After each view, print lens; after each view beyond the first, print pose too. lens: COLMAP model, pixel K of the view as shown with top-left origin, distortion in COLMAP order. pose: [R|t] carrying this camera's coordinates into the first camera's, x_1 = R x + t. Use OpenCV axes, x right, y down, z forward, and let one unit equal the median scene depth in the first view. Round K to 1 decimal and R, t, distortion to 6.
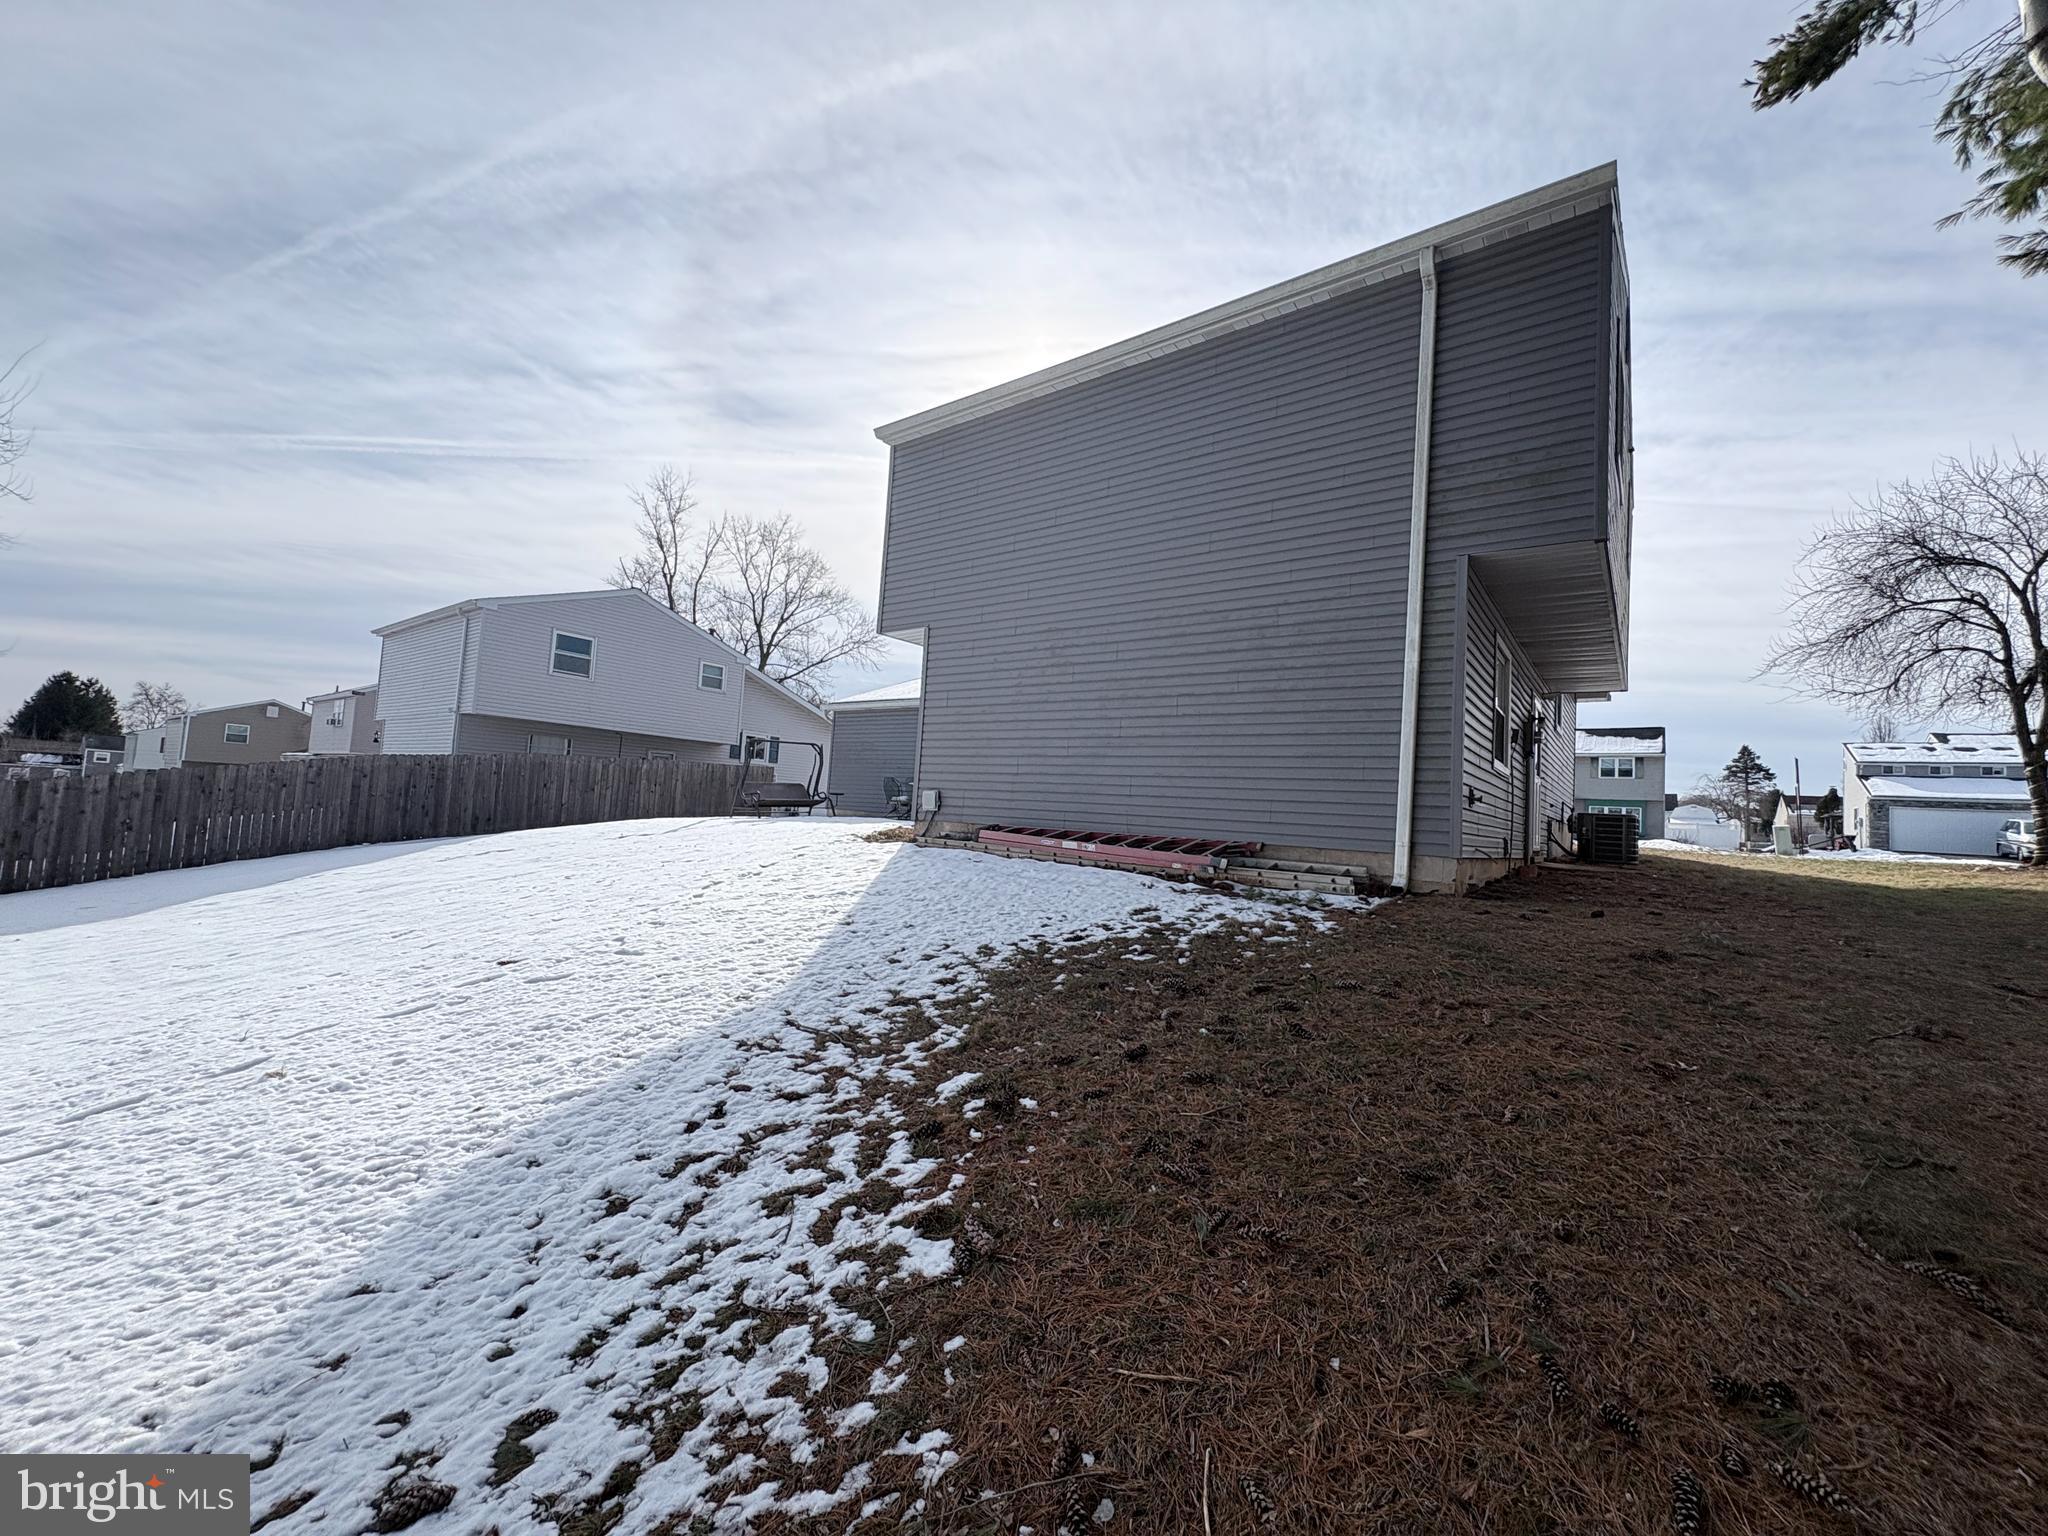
lens RADIAL K [[807.7, 0, 1024.0], [0, 807.7, 768.0], [0, 0, 1]] dist [0.001407, -0.000196]
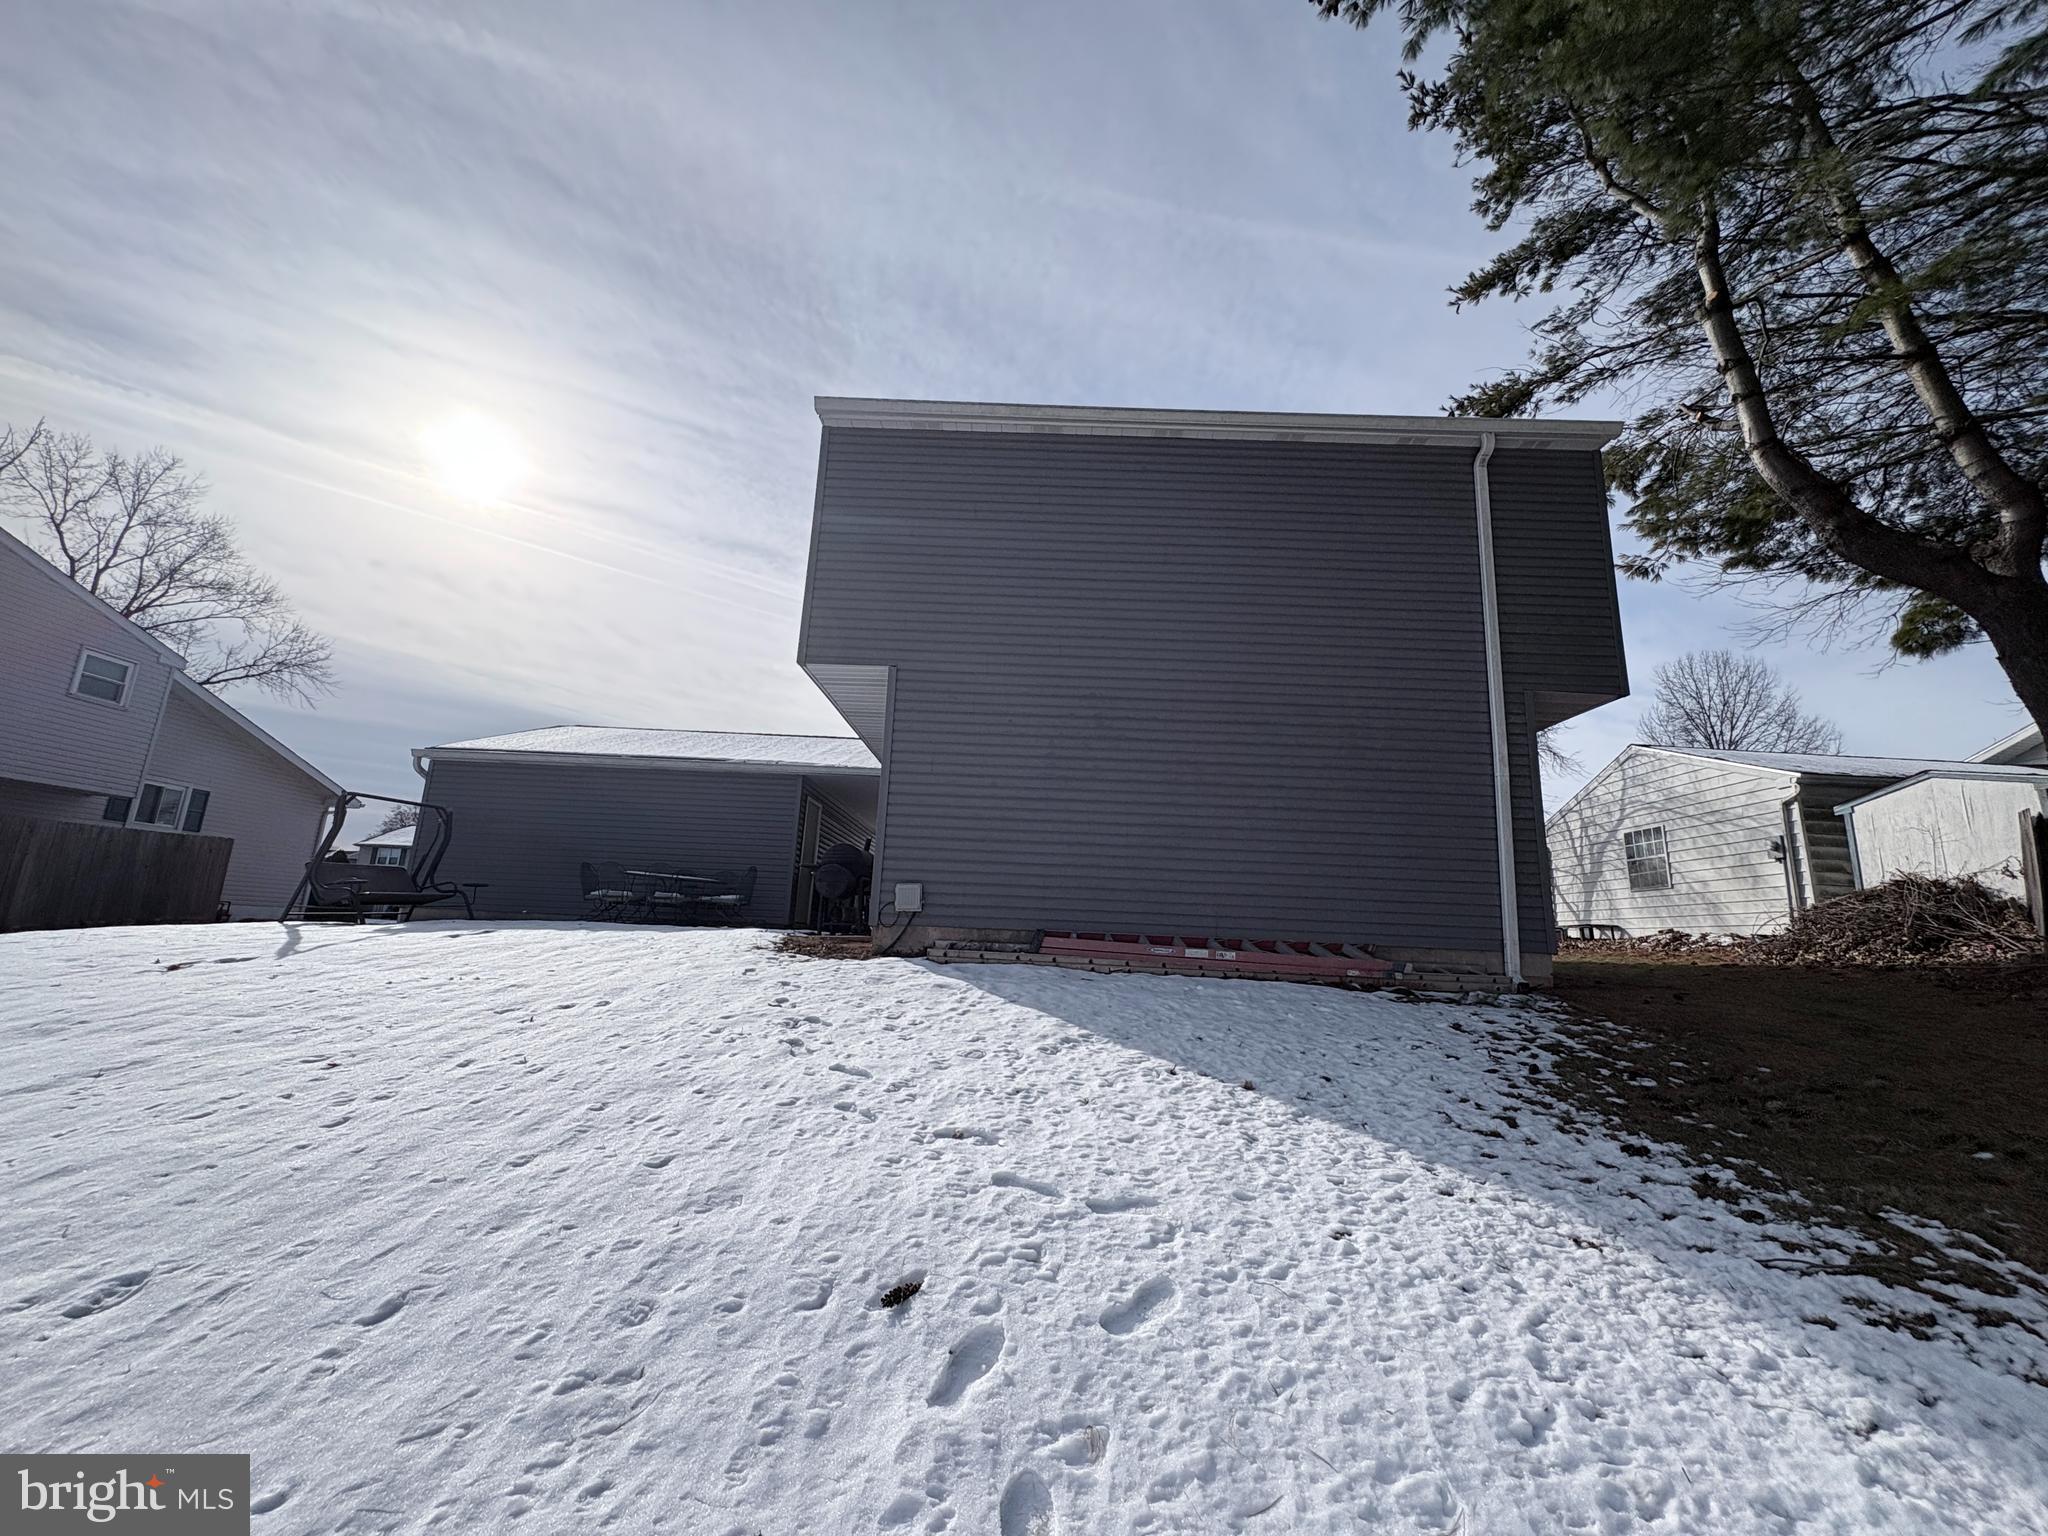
lens RADIAL K [[803.1, 0, 1026.8], [0, 803.1, 741.9], [0, 0, 1]] dist [-0.013788, 0.000068]
pose [[0.790680, 0.131382, 0.597967, -0.611490], [-0.032790, 0.984389, -0.172926, 0.031951], [-0.611351, 0.117122, 0.782644, 0.462949]]
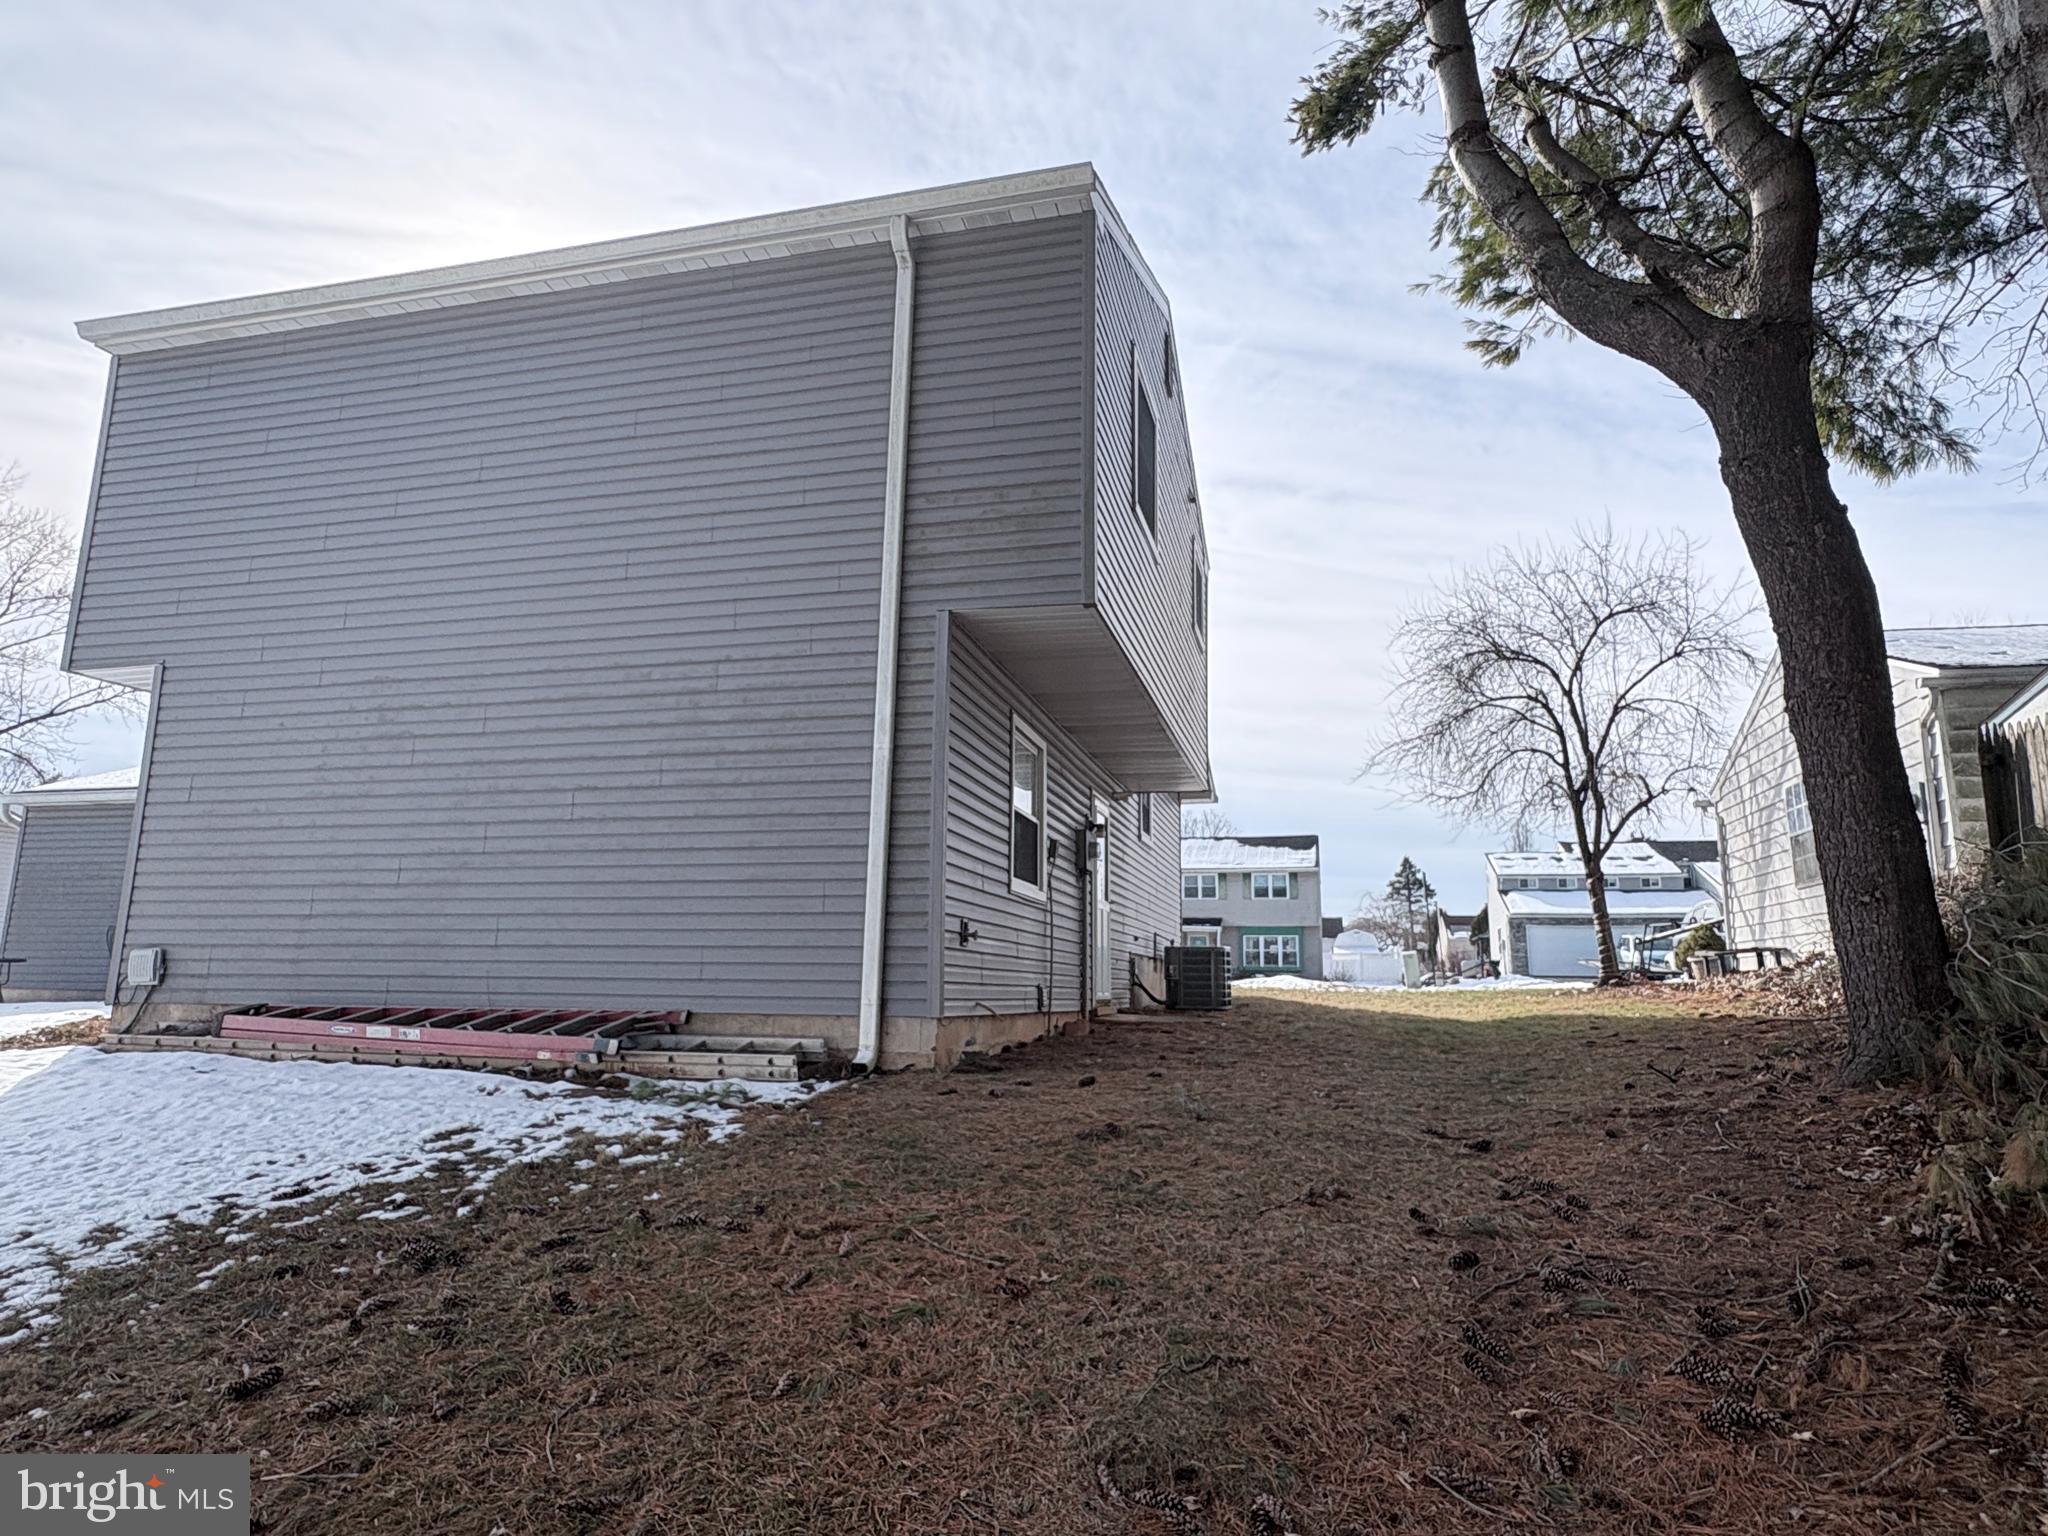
lens RADIAL K [[1217.8, 0, 1024.0], [0, 1217.8, 768.0], [0, 0, 1]] dist [-0.000009, 0.002046]
pose [[0.918541, 0.021626, 0.394733, 0.140799], [0.019867, 0.994716, -0.100727, -0.000357], [-0.394825, 0.100364, 0.913258, -0.048139]]
